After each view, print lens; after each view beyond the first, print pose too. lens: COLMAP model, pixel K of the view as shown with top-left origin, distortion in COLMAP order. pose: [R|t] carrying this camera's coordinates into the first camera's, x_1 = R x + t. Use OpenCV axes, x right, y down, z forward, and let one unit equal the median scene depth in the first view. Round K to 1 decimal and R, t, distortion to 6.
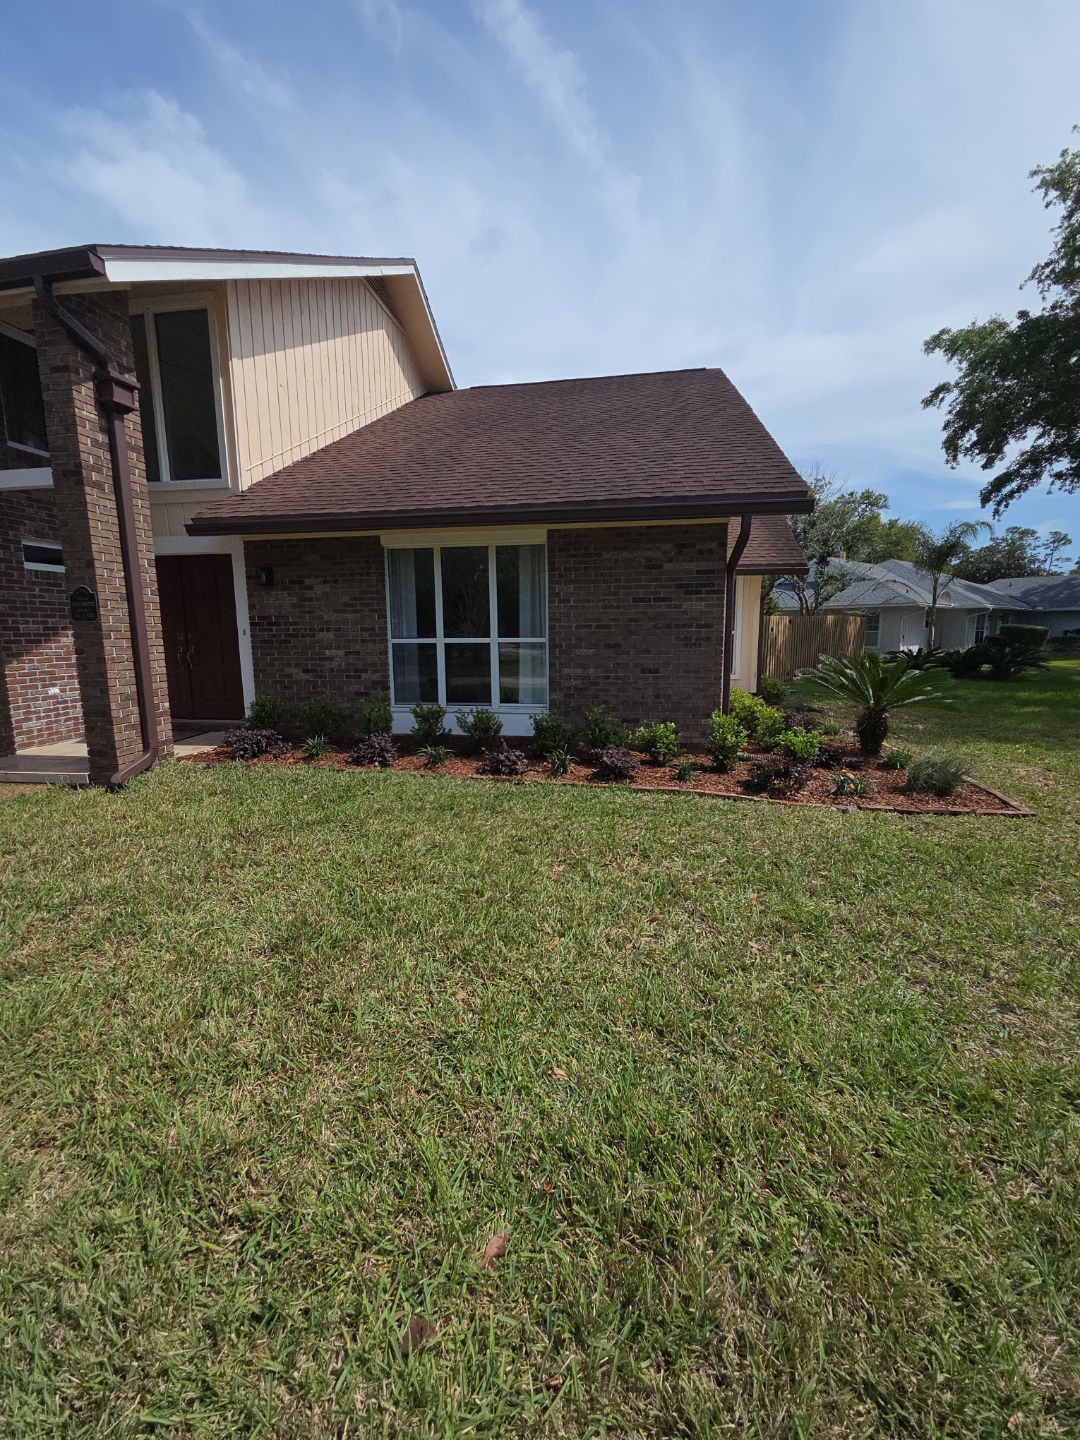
lens RADIAL K [[559.7, 0, 540.0], [0, 559.7, 720.0], [0, 0, 1]] dist [0.019777, -0.017661]
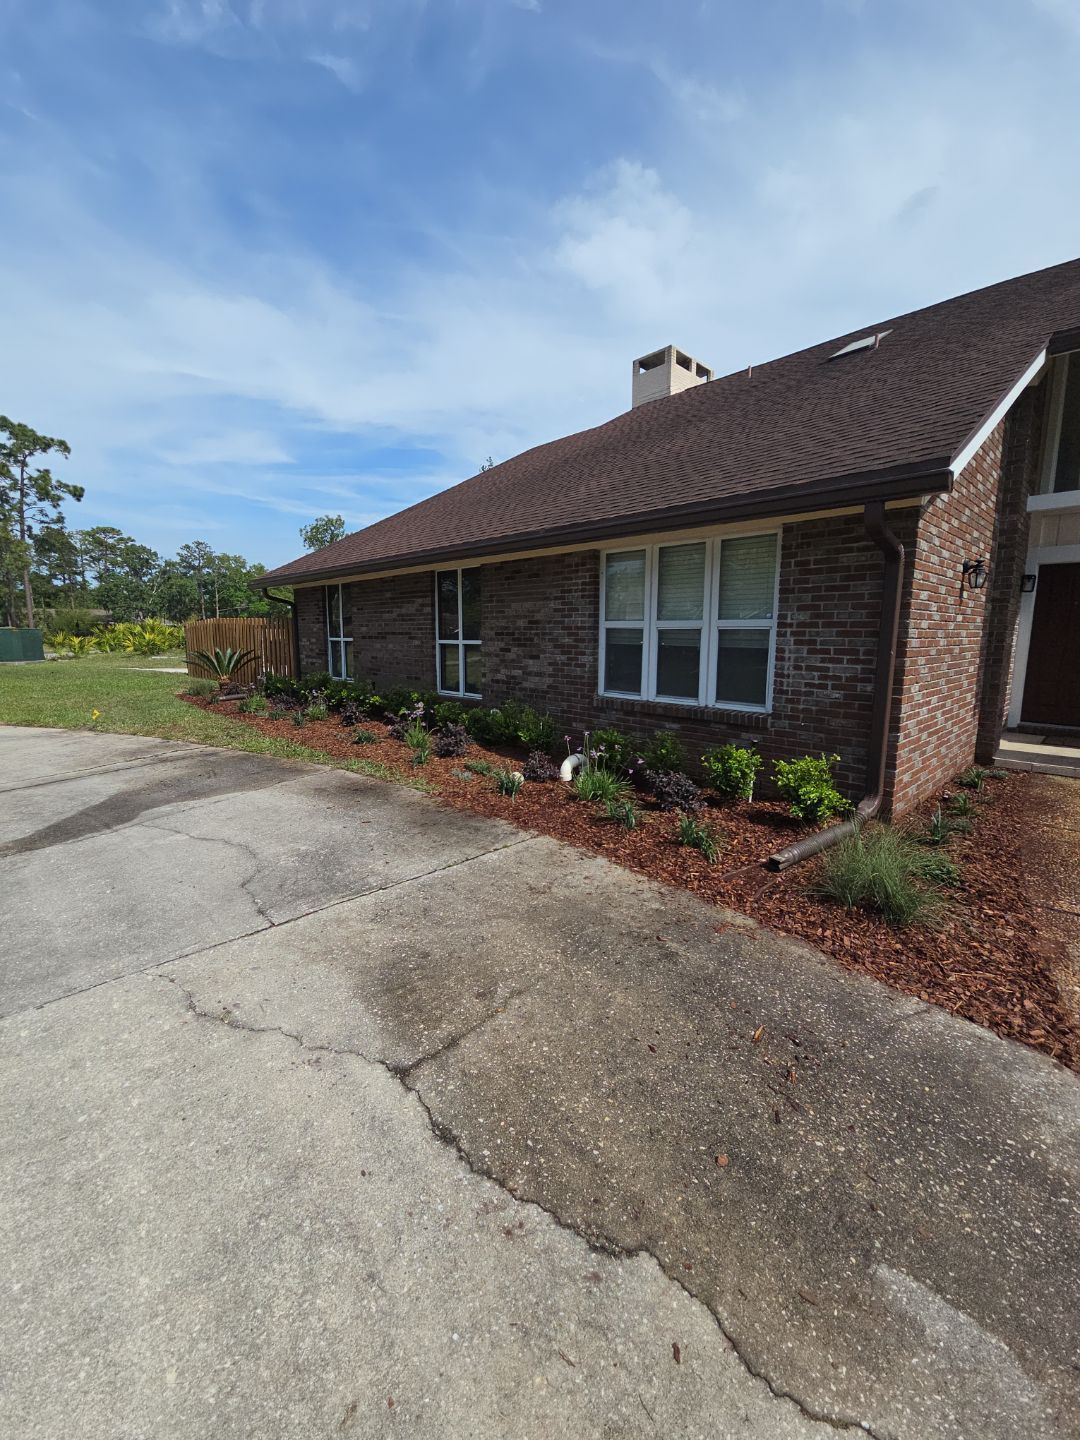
lens RADIAL K [[570.1, 0, 540.0], [0, 570.1, 720.0], [0, 0, 1]] dist [-0.008677, 0.000269]
pose [[0.802127, 0.095736, -0.589429, -1.071938], [-0.098036, 0.994784, 0.028161, 0.062175], [0.589051, 0.035197, 0.807329, -0.471143]]
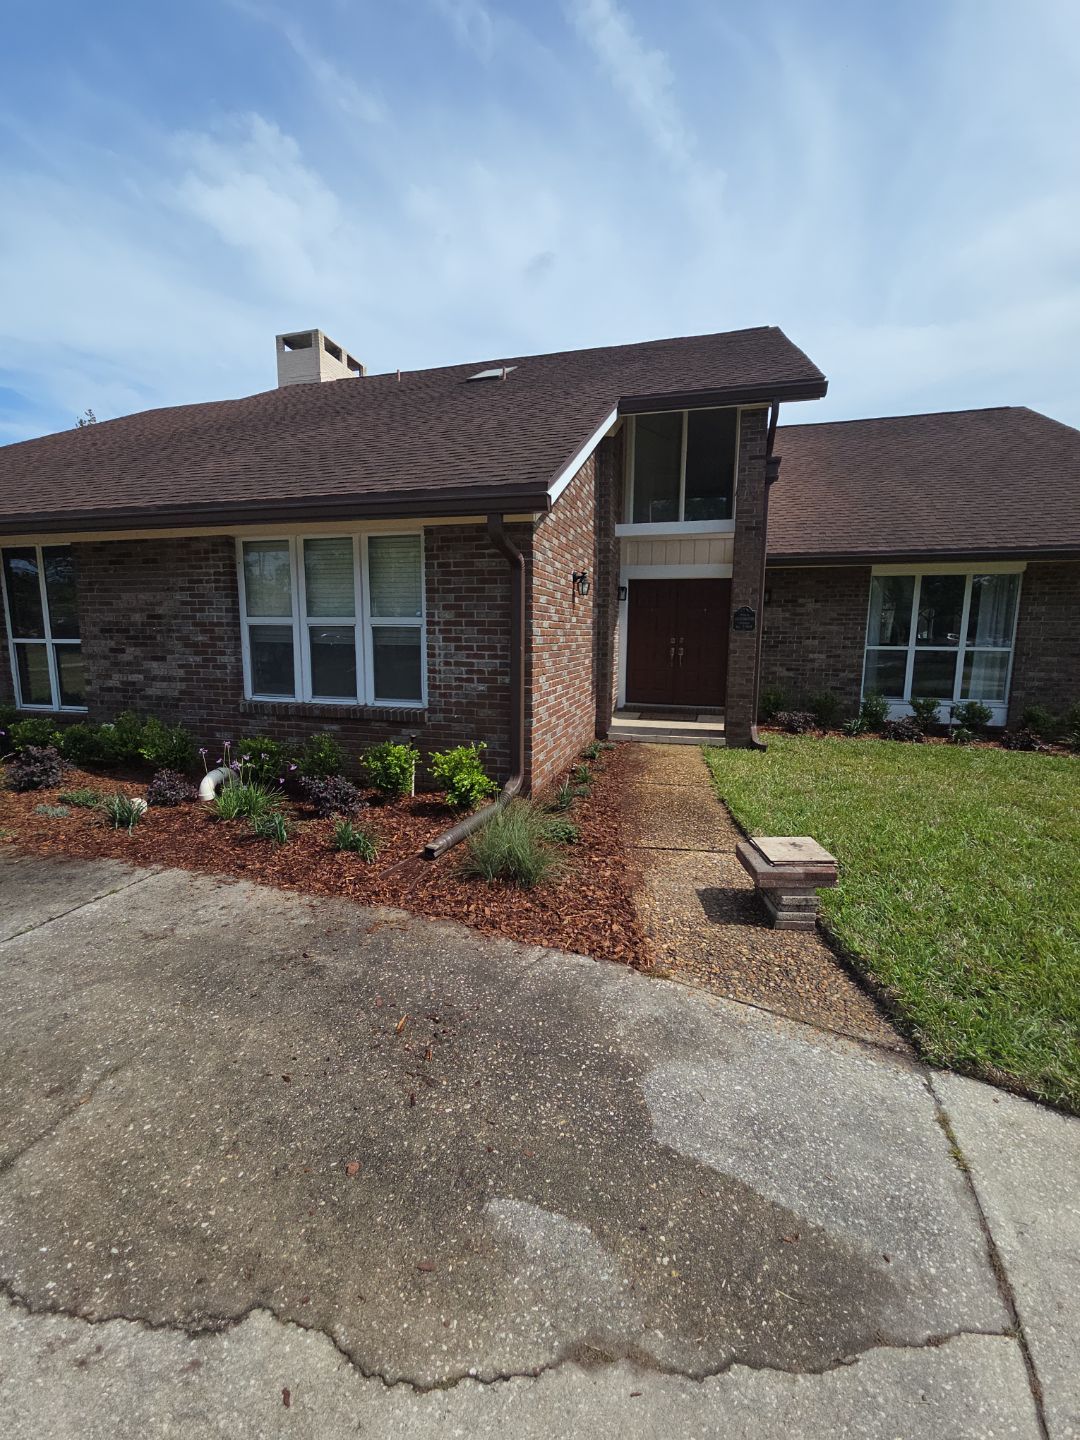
lens RADIAL K [[574.4, 0, 540.0], [0, 574.4, 720.0], [0, 0, 1]] dist [-0.013619, -0.000202]
pose [[0.994867, 0.028233, -0.097176, -0.848149], [-0.028860, 0.999571, -0.005047, 0.050085], [0.096991, 0.007826, 0.995254, -0.353716]]
